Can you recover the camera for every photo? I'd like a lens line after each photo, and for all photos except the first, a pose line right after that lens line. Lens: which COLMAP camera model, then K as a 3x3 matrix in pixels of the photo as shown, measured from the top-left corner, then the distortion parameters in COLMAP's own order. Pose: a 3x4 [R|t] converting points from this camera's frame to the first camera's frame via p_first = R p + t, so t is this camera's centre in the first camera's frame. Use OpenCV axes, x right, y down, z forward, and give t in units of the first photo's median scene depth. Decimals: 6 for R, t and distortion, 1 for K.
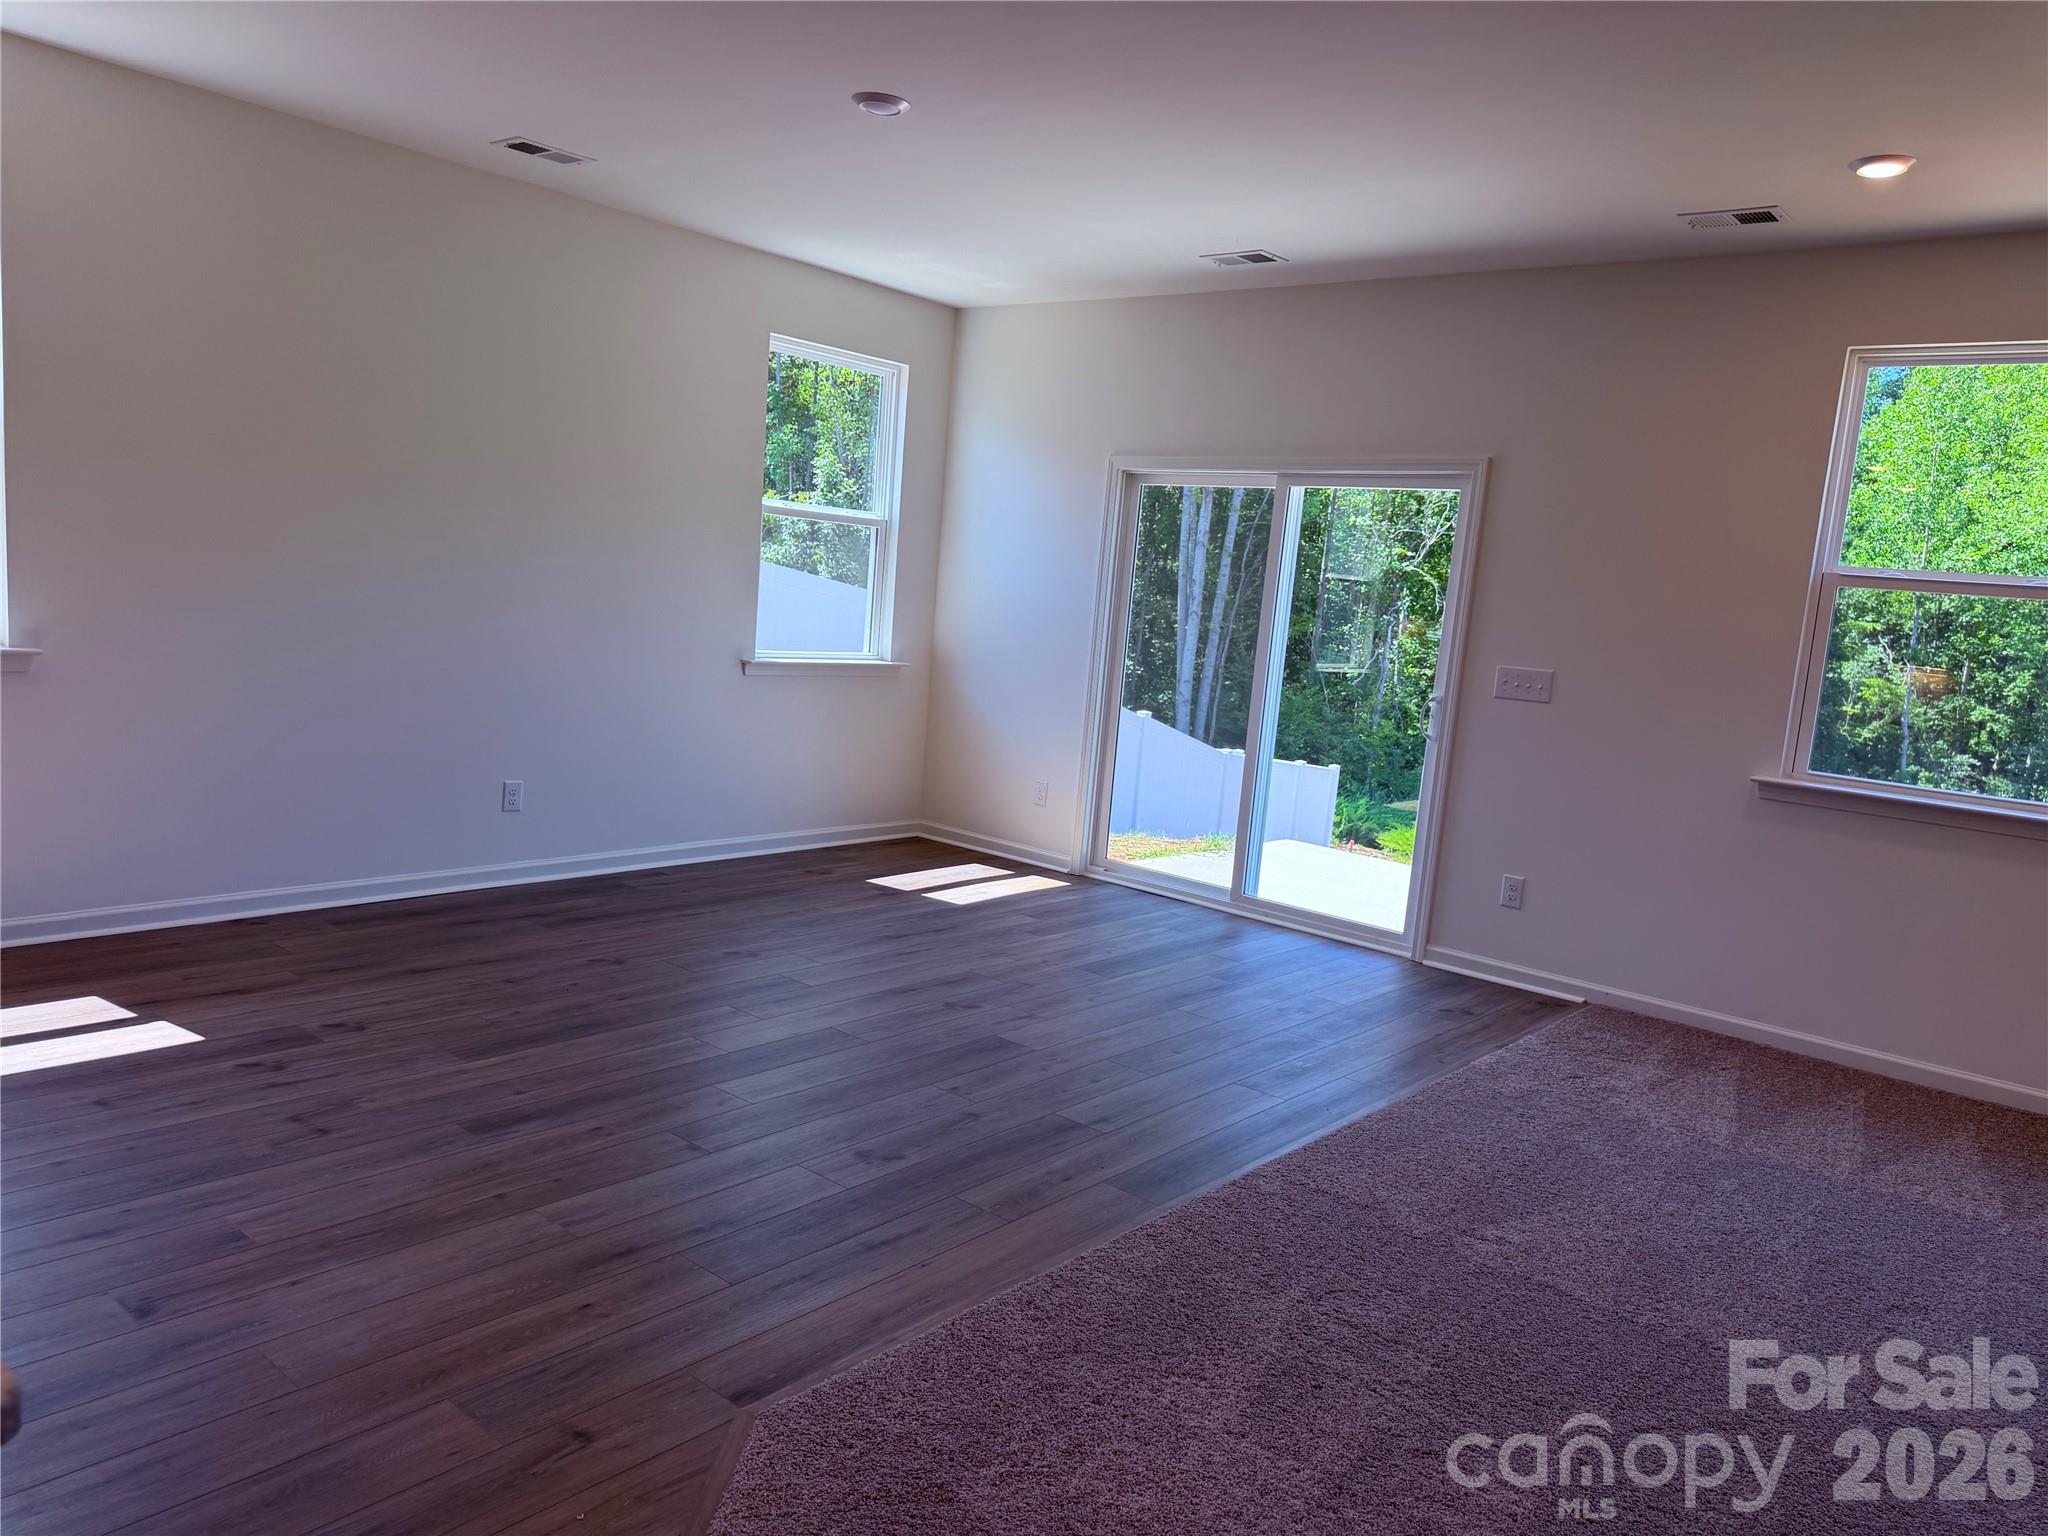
lens RADIAL K [[1446.0, 0, 1037.1], [0, 1446.0, 778.0], [0, 0, 1]] dist [0.057829, -0.074766]
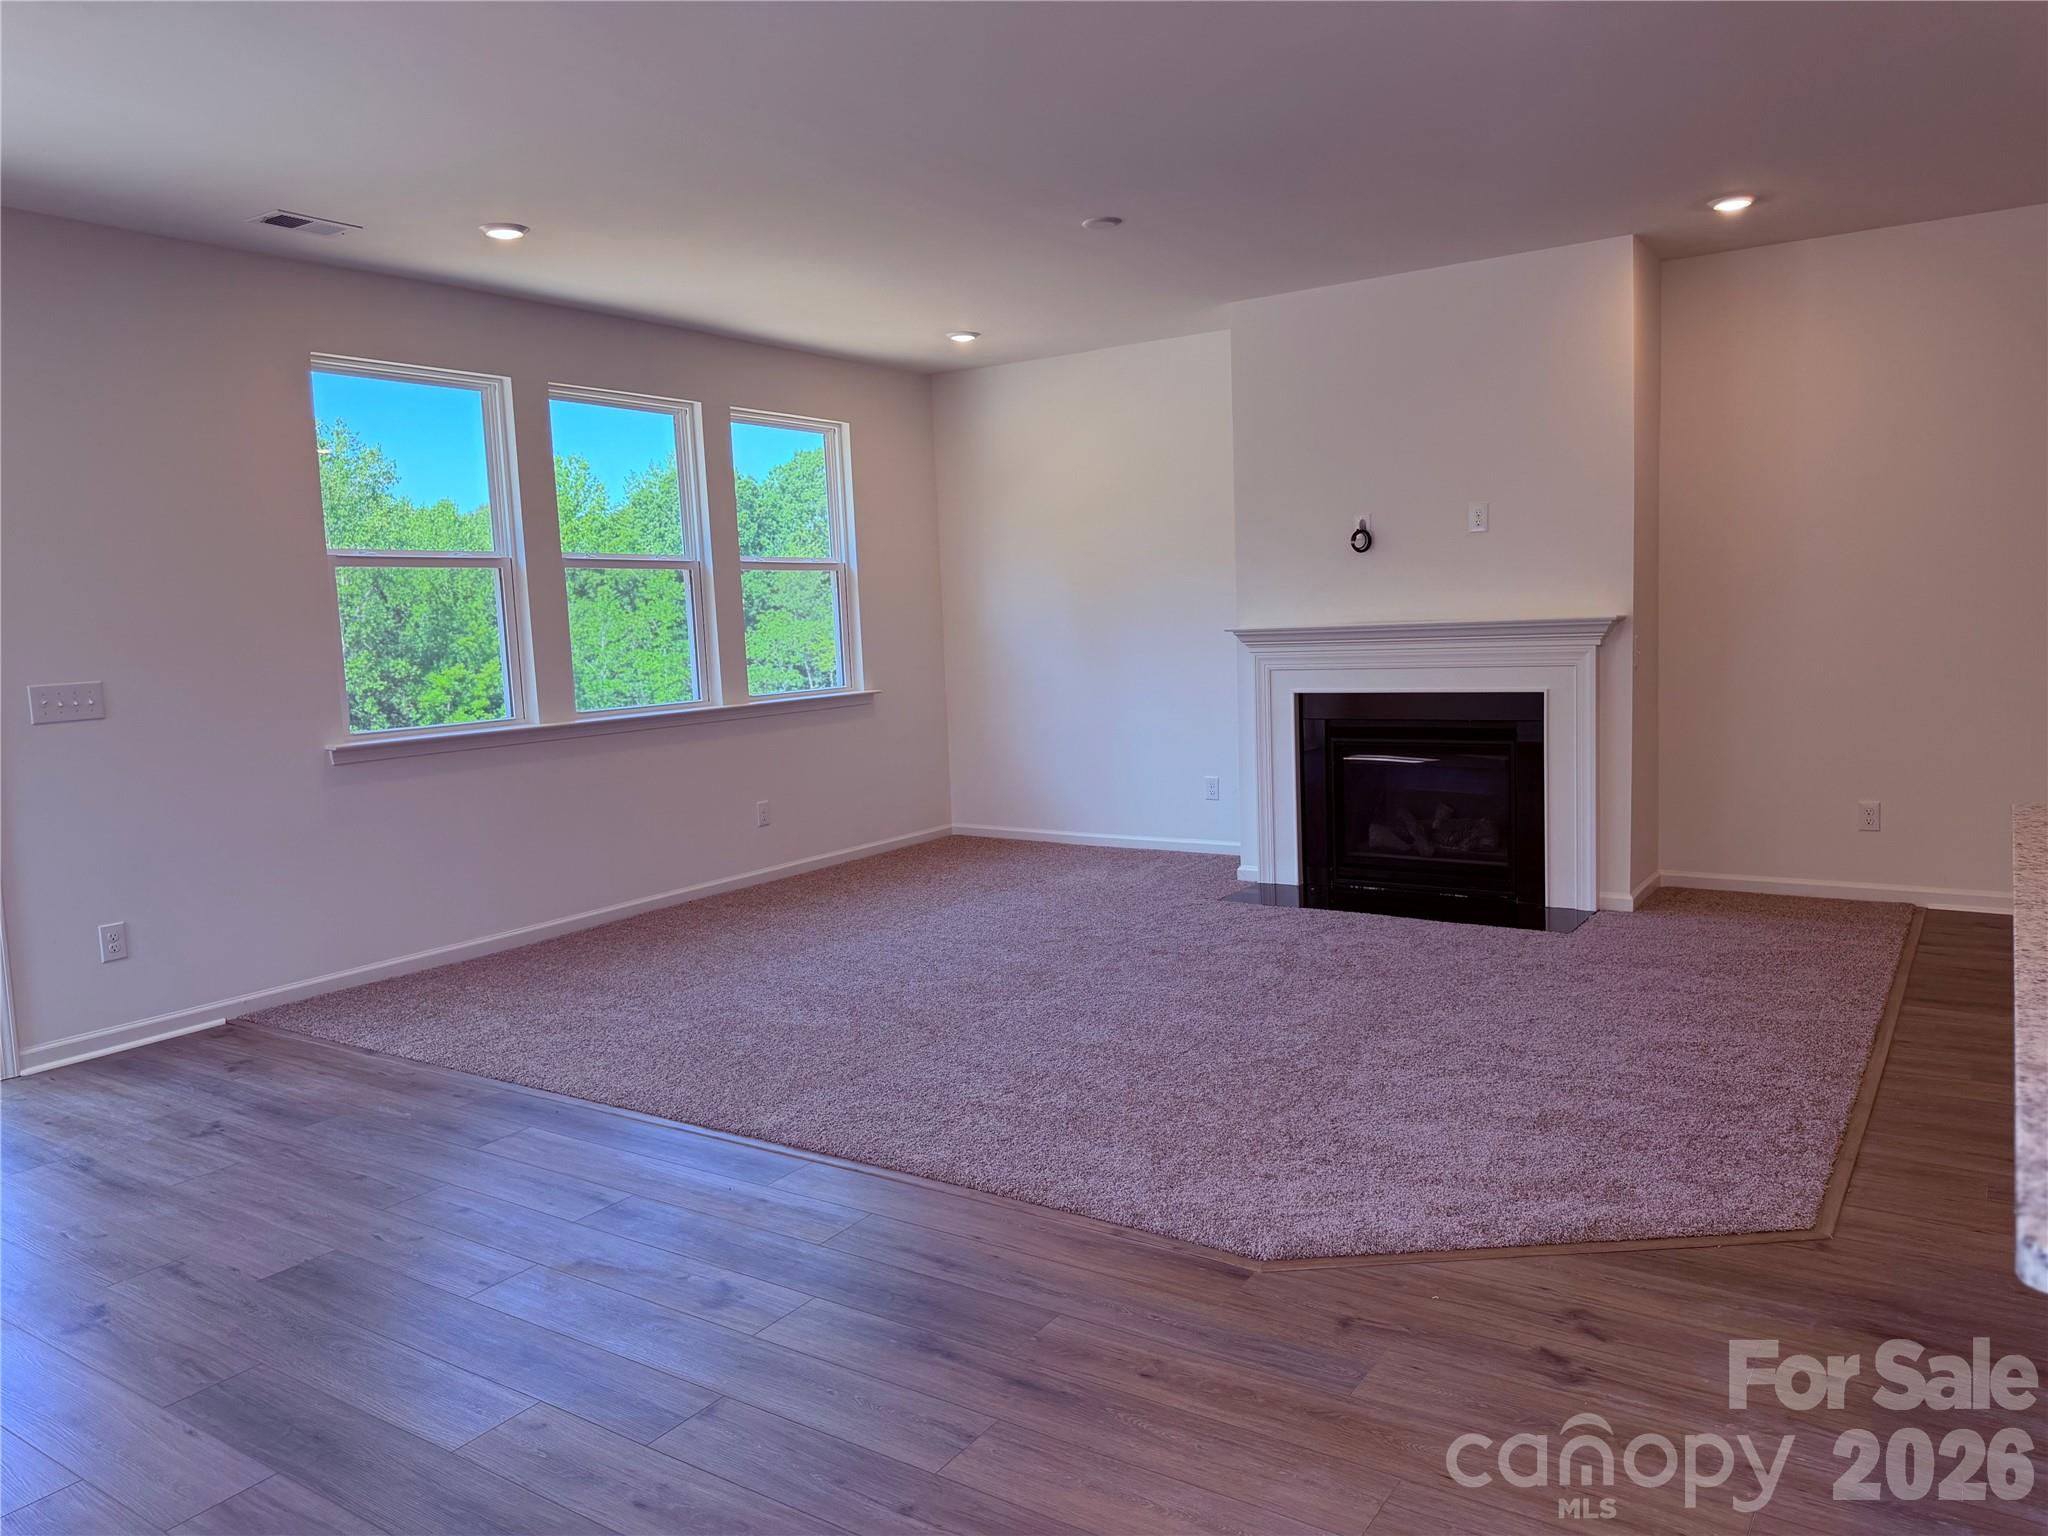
lens RADIAL K [[1446.0, 0, 1034.8], [0, 1446.0, 754.5], [0, 0, 1]] dist [0.057829, -0.074766]
pose [[-0.119889, -0.176483, 0.976975, -0.582522], [0.162440, 0.967324, 0.194673, -0.112573], [-0.979408, 0.182039, -0.087304, 0.545707]]
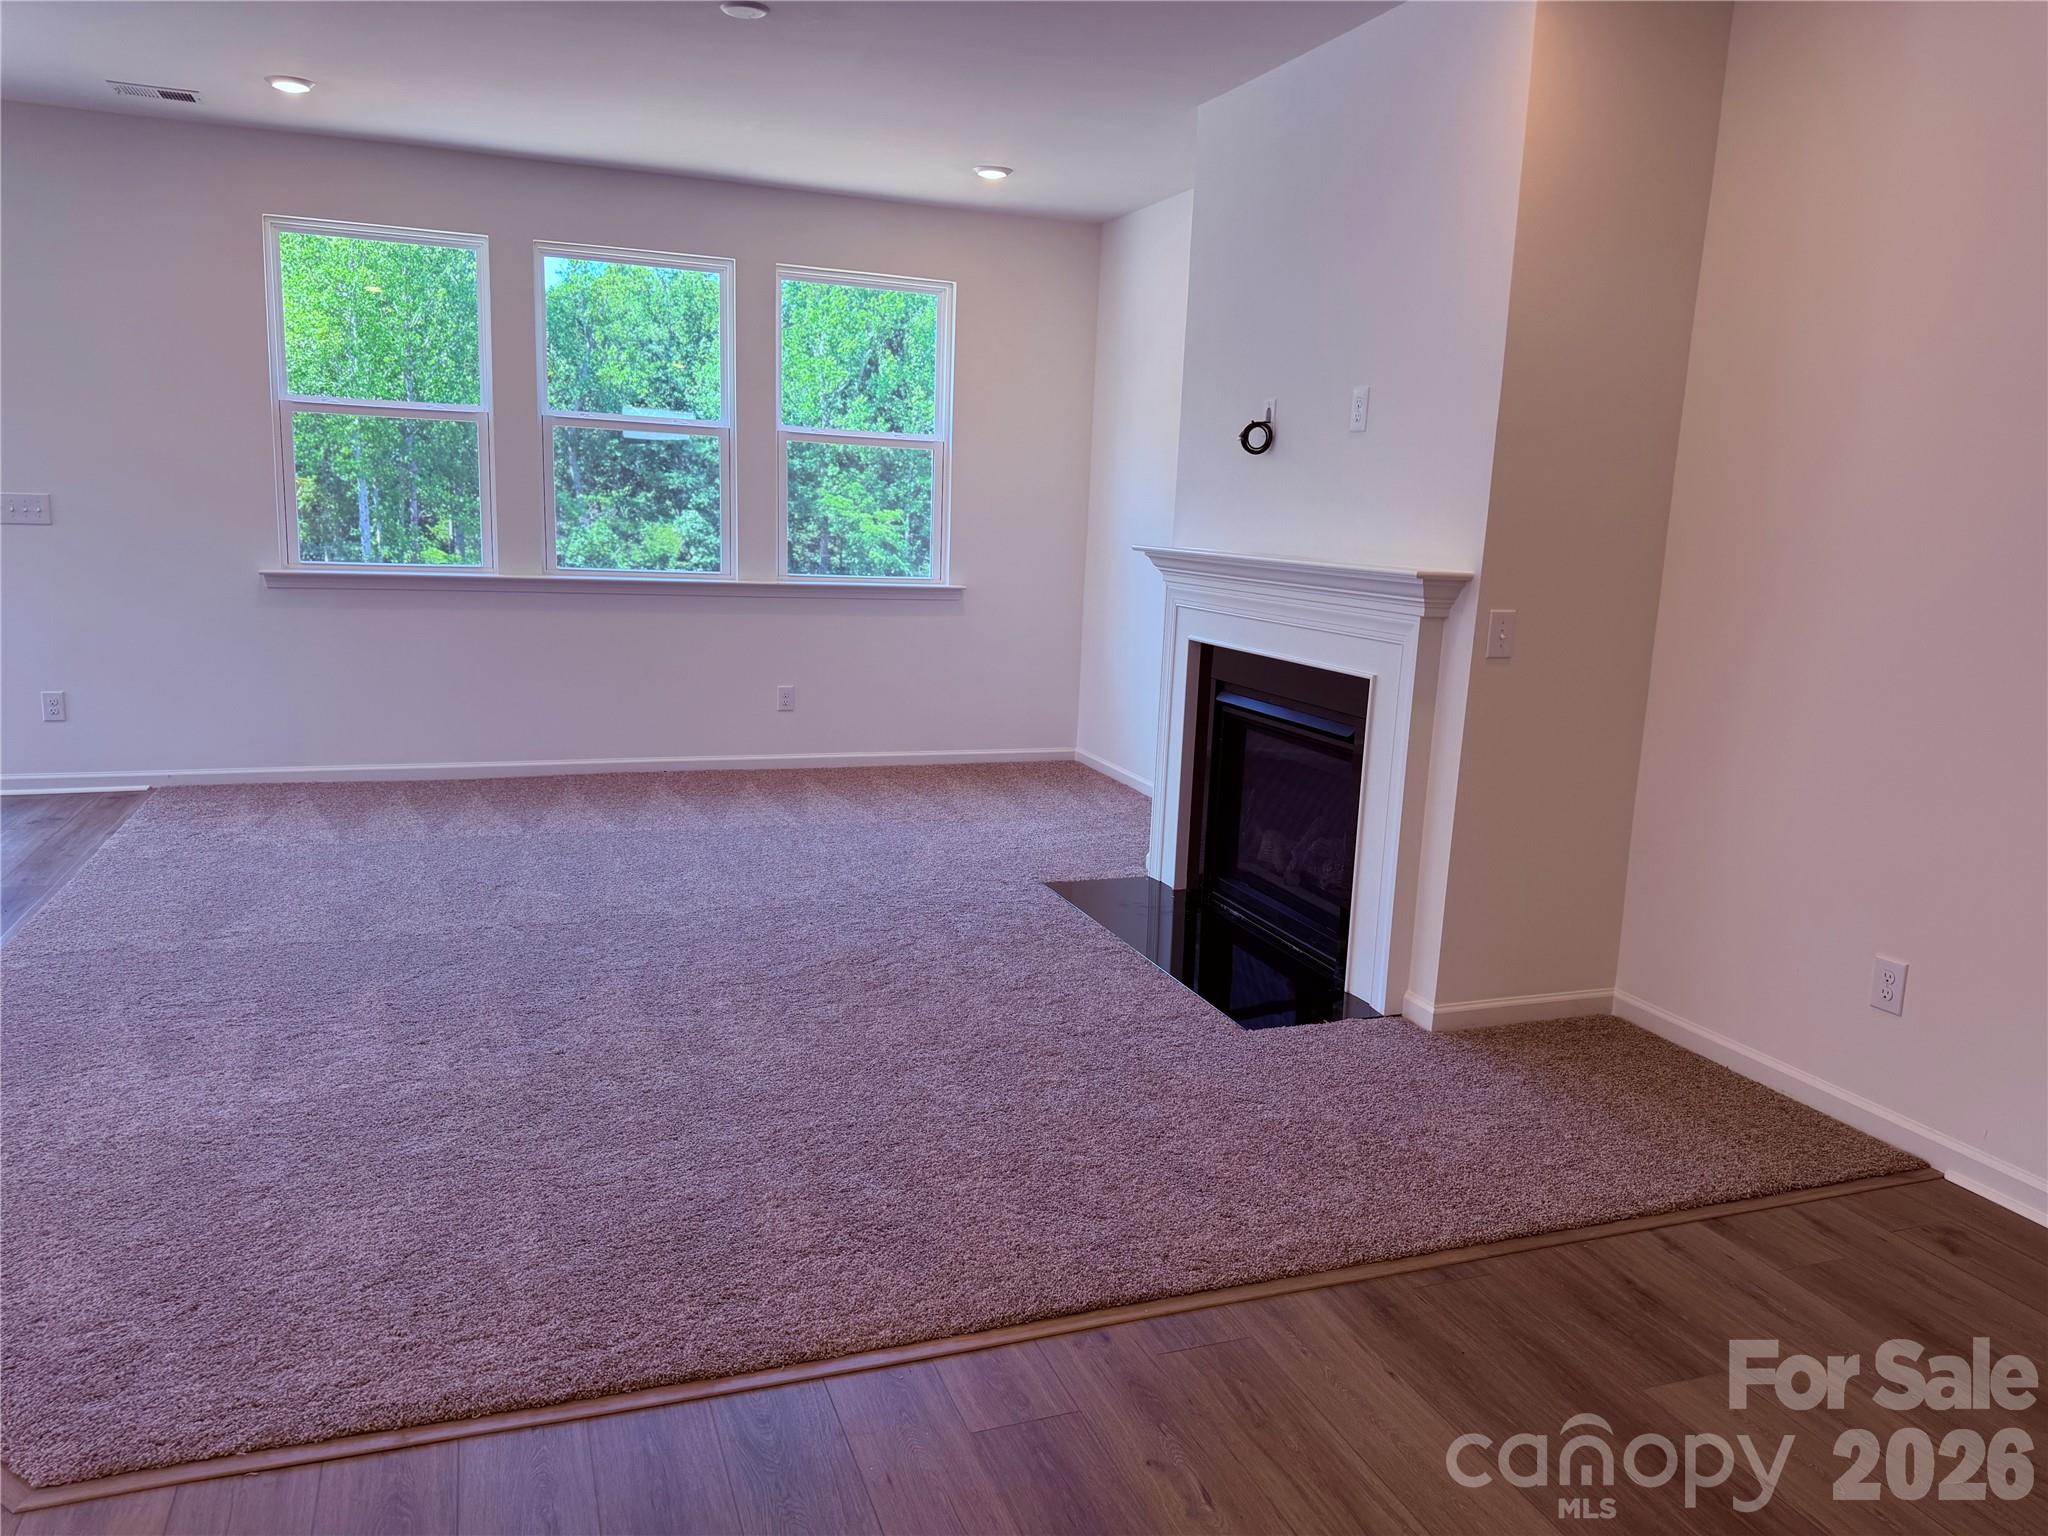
lens RADIAL K [[1446.0, 0, 1033.8], [0, 1446.0, 789.9], [0, 0, 1]] dist [0.057829, -0.074766]
pose [[0.491434, -0.230111, 0.839966, -0.251482], [0.116642, 0.973164, 0.198358, 0.010112], [-0.863069, 0.000496, 0.505086, -0.173116]]
